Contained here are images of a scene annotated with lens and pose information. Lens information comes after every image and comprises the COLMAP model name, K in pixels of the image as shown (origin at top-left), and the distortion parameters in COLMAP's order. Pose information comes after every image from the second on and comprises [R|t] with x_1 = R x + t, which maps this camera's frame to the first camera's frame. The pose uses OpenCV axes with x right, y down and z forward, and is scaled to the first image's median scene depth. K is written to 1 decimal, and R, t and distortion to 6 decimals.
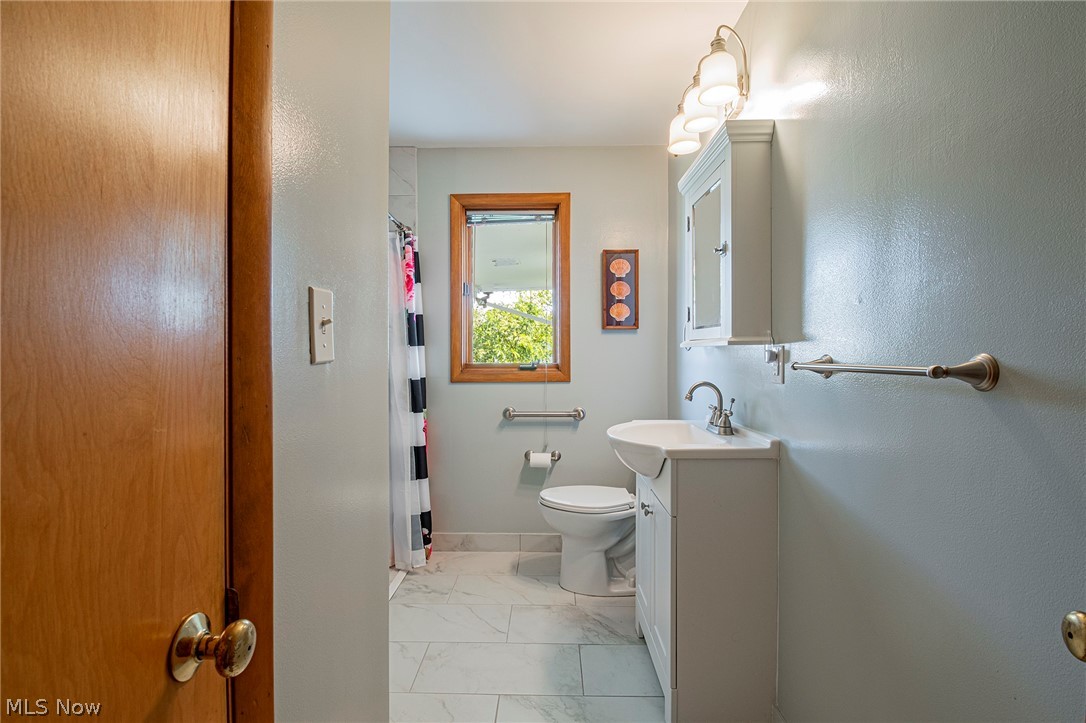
lens RADIAL K [[499.3, 0, 542.7], [0, 499.3, 362.7], [0, 0, 1]] dist [0.005480, -0.004249]
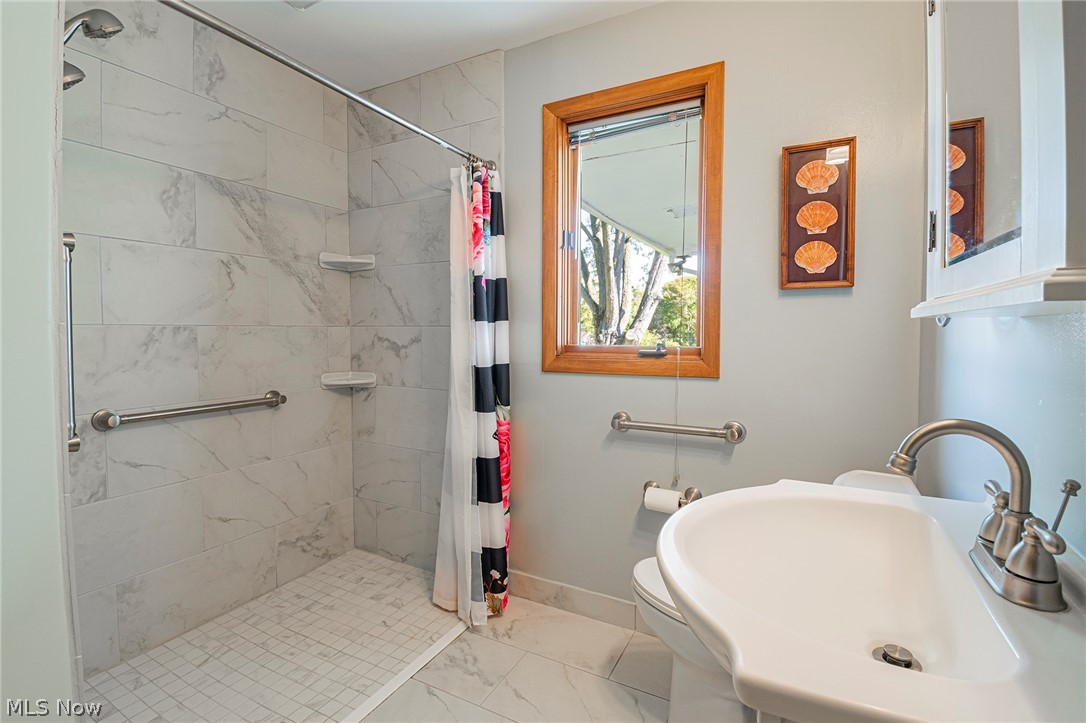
lens RADIAL K [[499.3, 0, 540.5], [0, 499.3, 350.5], [0, 0, 1]] dist [0.005480, -0.004249]
pose [[0.883654, 0.021085, -0.467665, 0.148656], [-0.011291, 0.999654, 0.023736, -0.007693], [0.468004, -0.015694, 0.883587, 0.369430]]
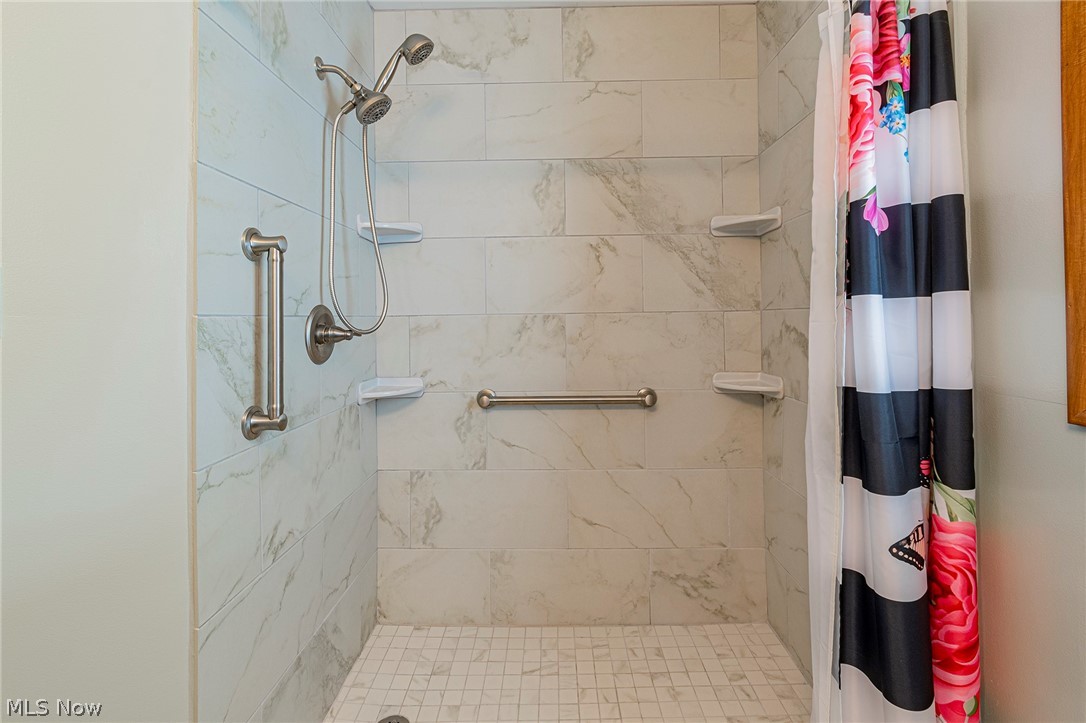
lens RADIAL K [[499.3, 0, 538.2], [0, 499.3, 314.0], [0, 0, 1]] dist [0.005480, -0.004249]
pose [[-0.013792, -0.007706, -0.999875, 0.084644], [-0.007319, 0.999944, -0.007606, -0.014177], [0.999878, 0.007213, -0.013848, 0.726366]]
